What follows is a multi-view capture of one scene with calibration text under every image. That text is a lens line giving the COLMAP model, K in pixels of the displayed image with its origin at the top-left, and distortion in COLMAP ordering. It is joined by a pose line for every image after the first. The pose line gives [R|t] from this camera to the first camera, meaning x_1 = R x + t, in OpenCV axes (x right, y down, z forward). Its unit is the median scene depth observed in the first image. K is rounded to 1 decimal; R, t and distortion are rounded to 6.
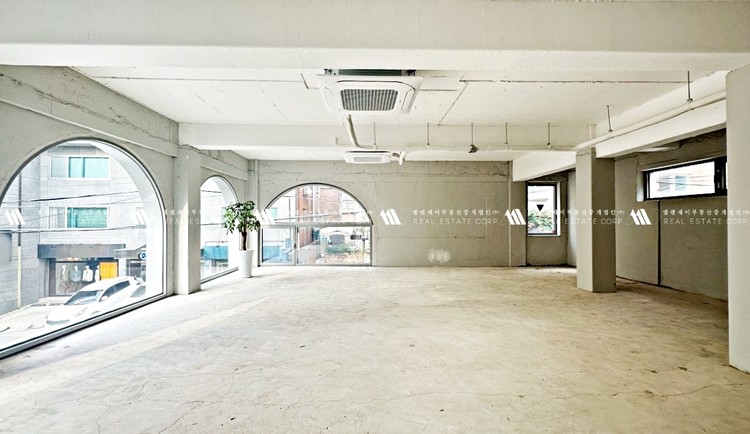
lens RADIAL K [[315.6, 0, 375.0], [0, 315.6, 217.0], [0, 0, 1]] dist [-0.002633, -0.000372]
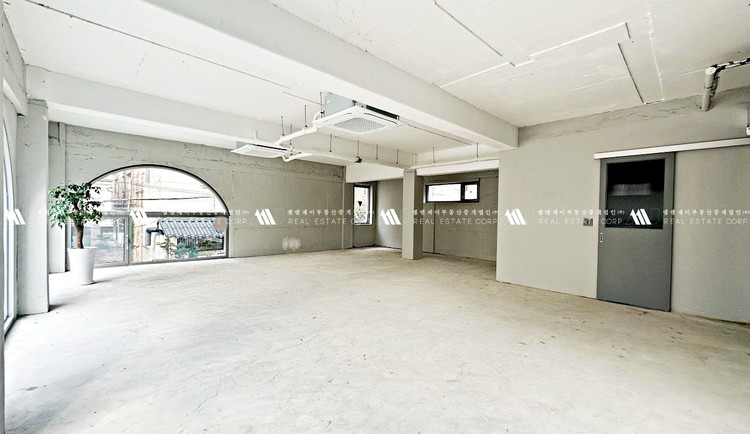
lens RADIAL K [[307.8, 0, 379.2], [0, 307.8, 218.7], [0, 0, 1]] dist [0.001430, 0.000015]
pose [[0.733695, 0.002183, 0.679475, -0.442269], [-0.028161, 0.999233, 0.027198, -0.005850], [-0.678895, -0.039090, 0.733194, -0.015222]]
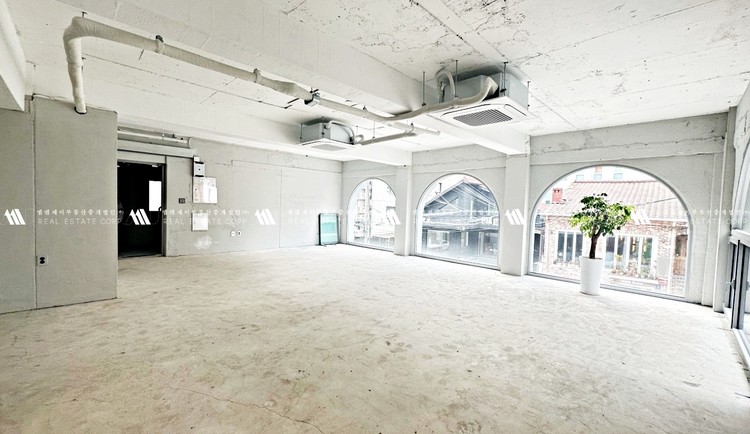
lens RADIAL K [[315.6, 0, 375.0], [0, 315.6, 217.0], [0, 0, 1]] dist [-0.002633, -0.000372]
pose [[-0.730067, 0.001254, -0.683374, 0.559503], [-0.019513, 0.999552, 0.022681, -0.000717], [0.683097, 0.029893, -0.729716, 1.348044]]
